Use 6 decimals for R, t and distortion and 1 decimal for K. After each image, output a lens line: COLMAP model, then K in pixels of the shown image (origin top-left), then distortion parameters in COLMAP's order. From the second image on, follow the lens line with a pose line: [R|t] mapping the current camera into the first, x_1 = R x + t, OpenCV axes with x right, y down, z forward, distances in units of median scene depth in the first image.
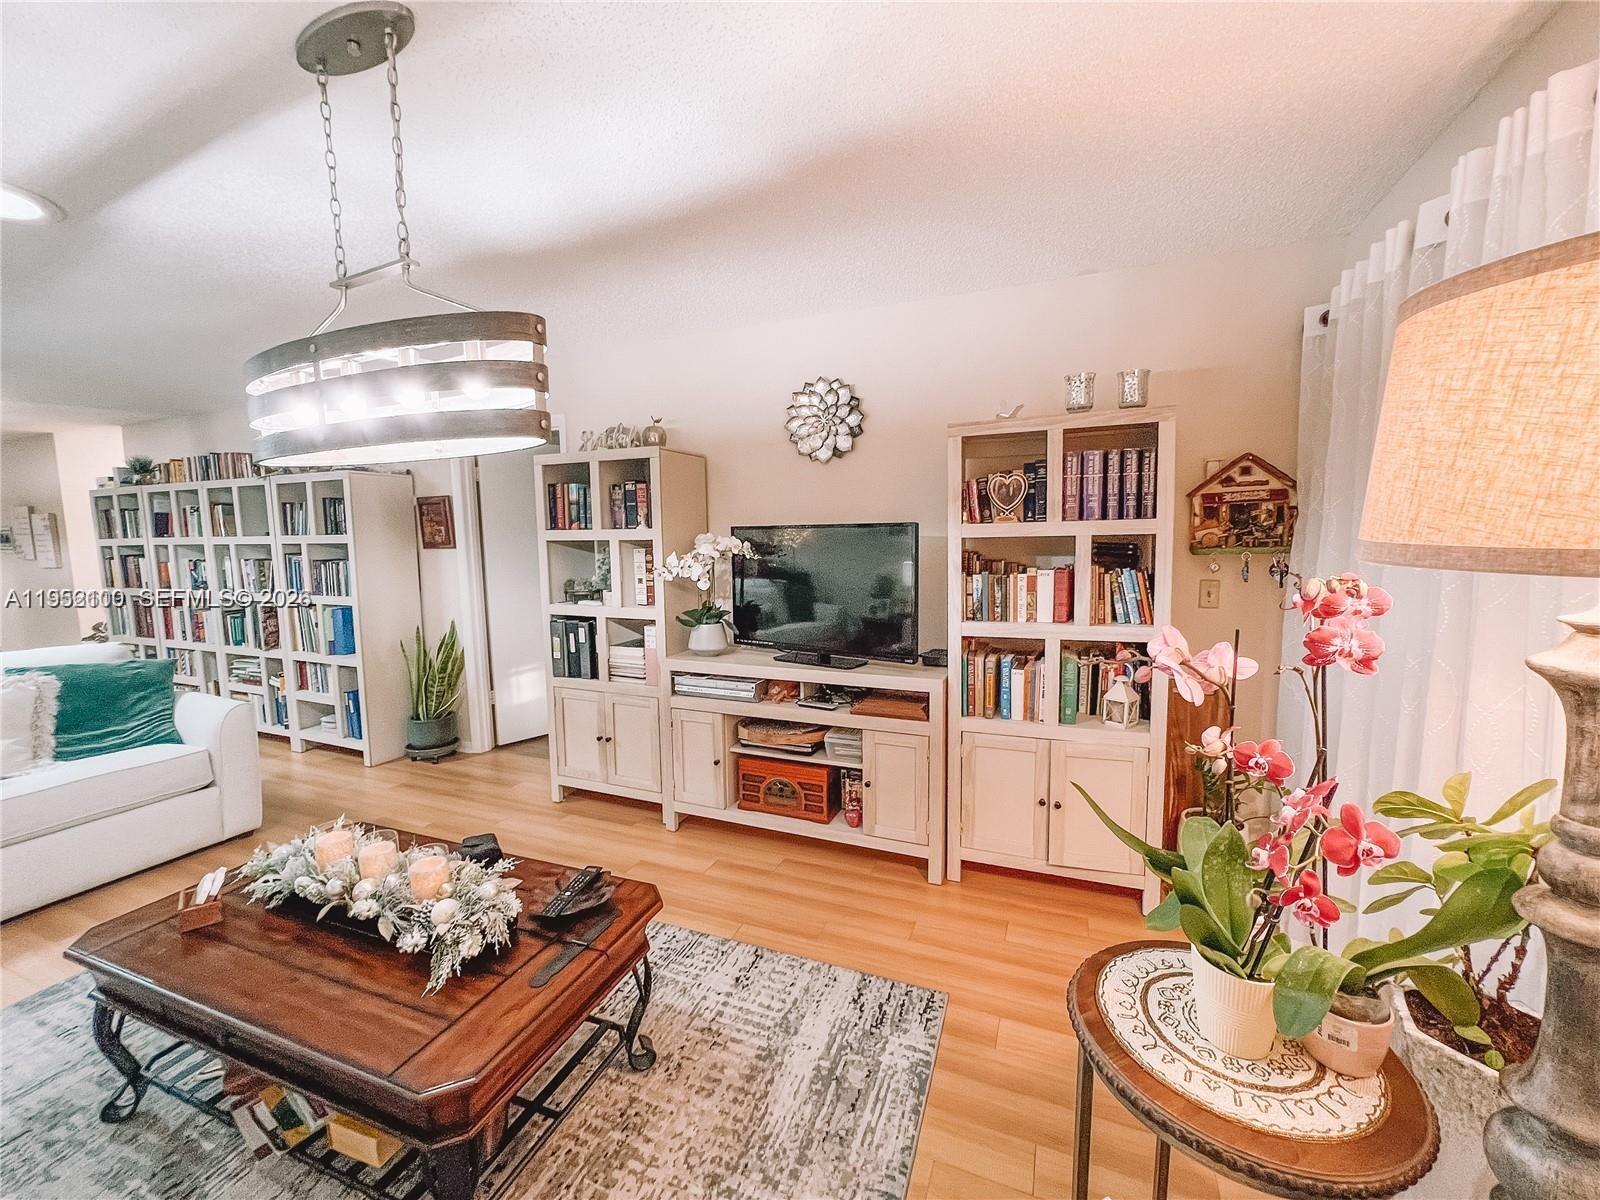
lens RADIAL K [[637.7, 0, 803.1], [0, 637.7, 589.7], [0, 0, 1]] dist [-0.000178, -0.000004]
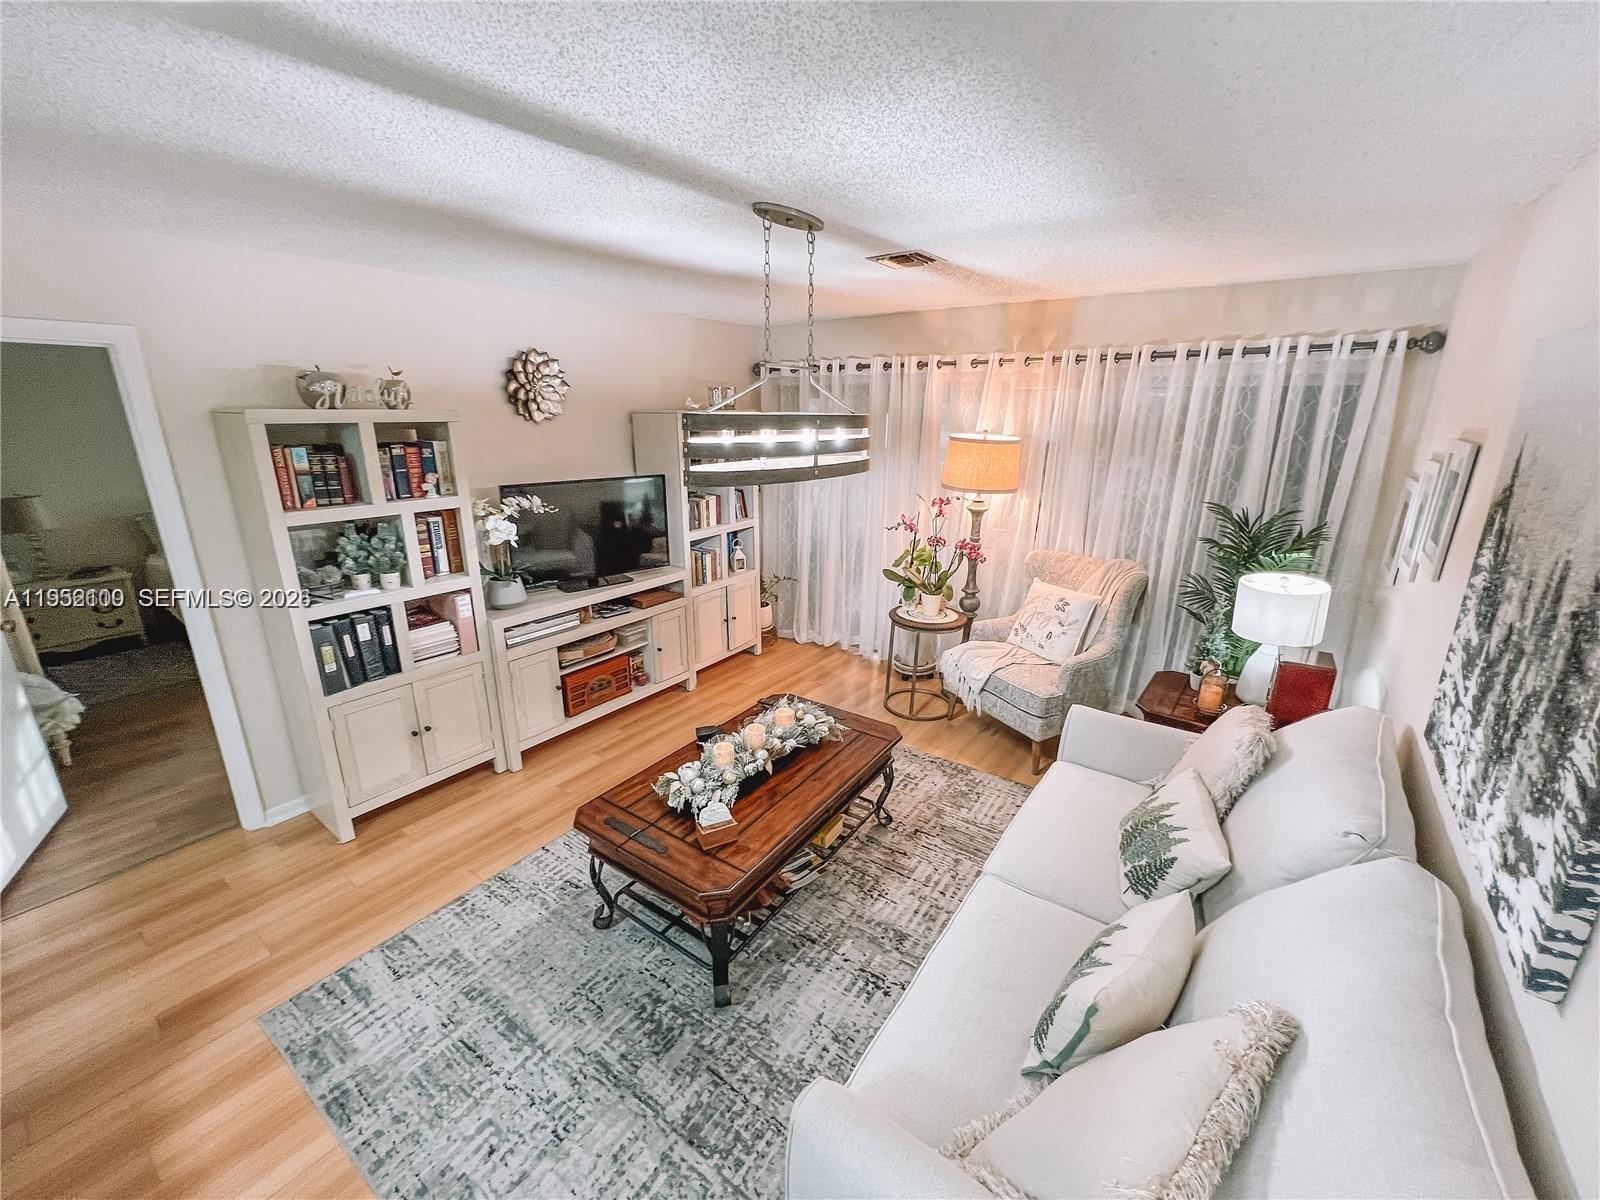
lens RADIAL K [[640.2, 0, 799.2], [0, 640.2, 604.5], [0, 0, 1]] dist [0.000882, 0.000063]
pose [[0.243469, -0.262186, 0.933799, -1.093208], [0.097341, 0.964515, 0.245430, -0.128059], [-0.965012, 0.031143, 0.260351, 0.249405]]
